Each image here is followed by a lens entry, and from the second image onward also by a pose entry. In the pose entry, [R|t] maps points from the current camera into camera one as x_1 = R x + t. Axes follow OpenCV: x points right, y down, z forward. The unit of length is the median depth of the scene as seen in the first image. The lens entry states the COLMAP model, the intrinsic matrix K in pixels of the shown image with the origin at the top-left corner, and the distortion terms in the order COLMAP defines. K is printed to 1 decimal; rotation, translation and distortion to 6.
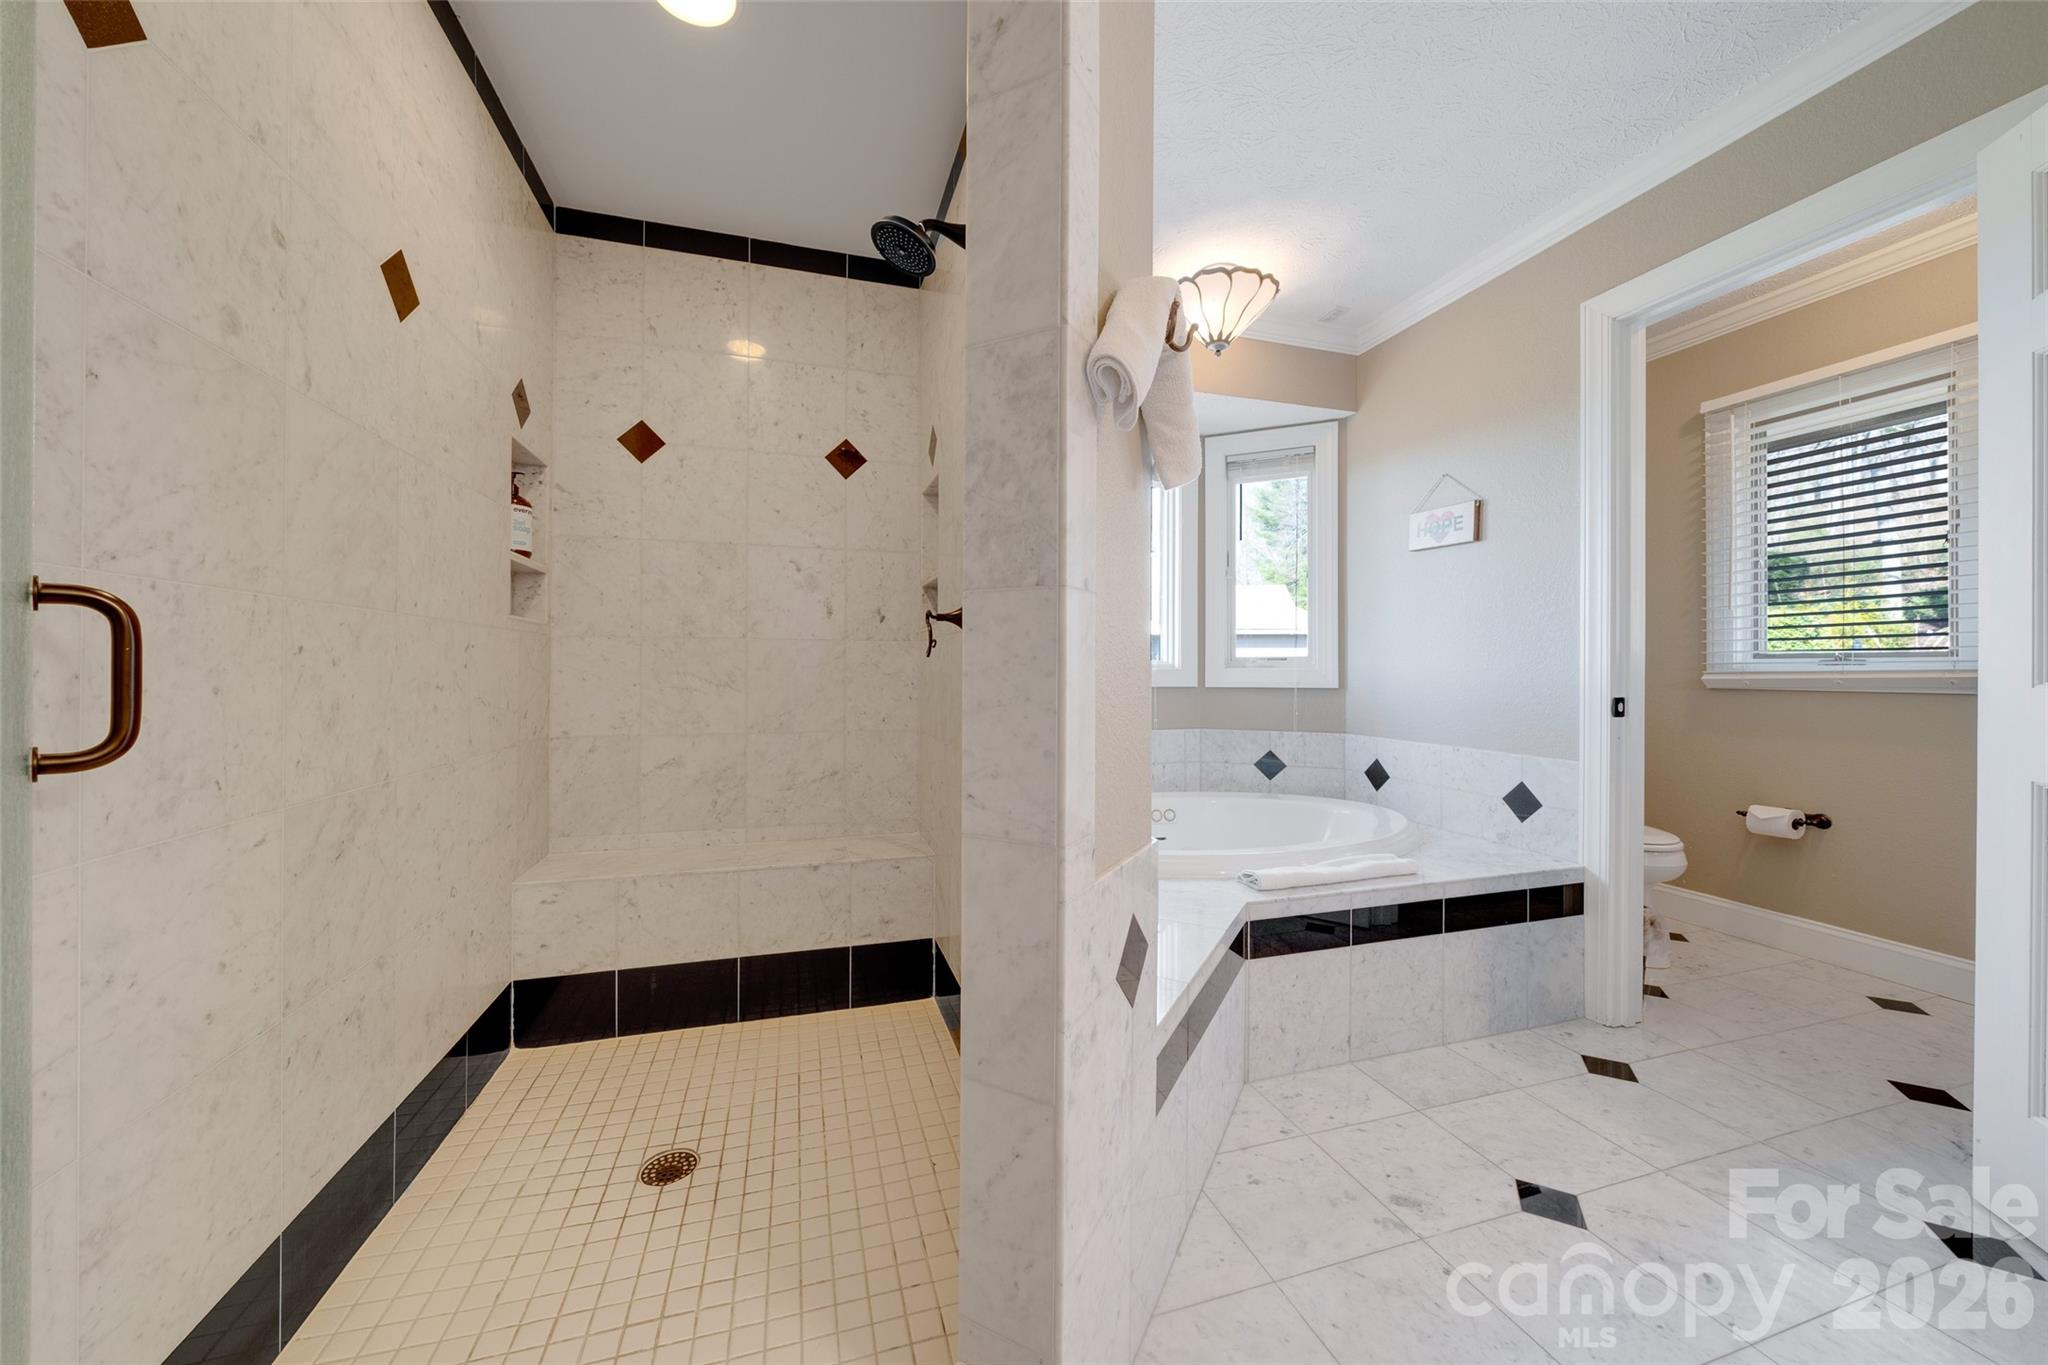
lens RADIAL K [[725.6, 0, 1015.7], [0, 725.6, 679.6], [0, 0, 1]] dist [-0.006375, -0.000730]
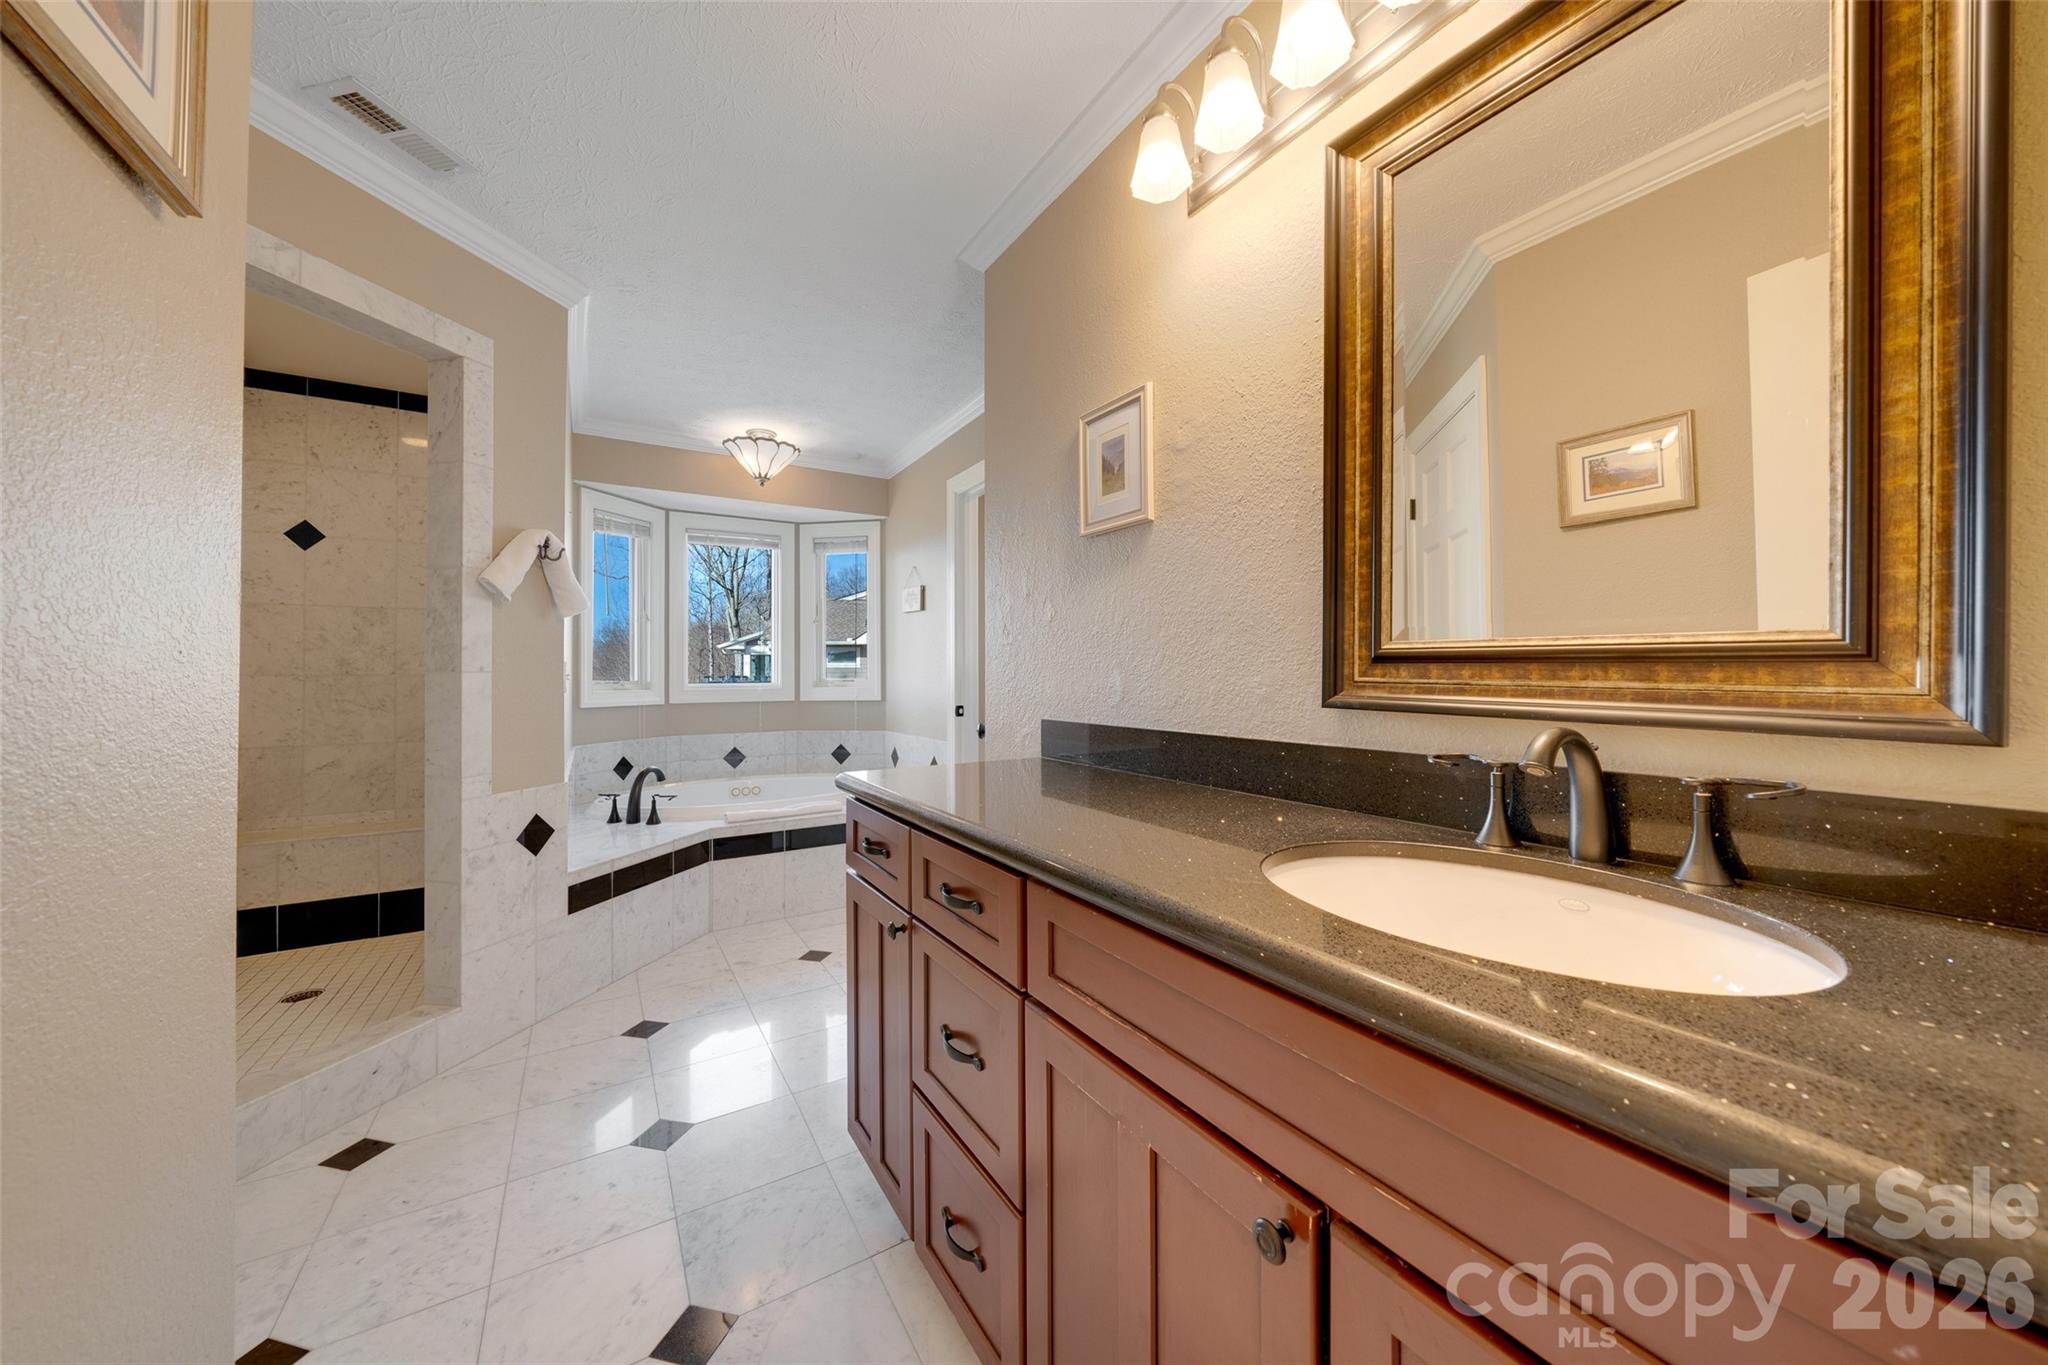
lens RADIAL K [[725.6, 0, 1029.6], [0, 725.6, 674.6], [0, 0, 1]] dist [-0.006375, -0.000730]
pose [[0.968884, -0.009958, 0.247314, 0.487228], [0.013634, 0.999821, -0.013153, -0.022388], [-0.247139, 0.016116, 0.968846, -0.681014]]
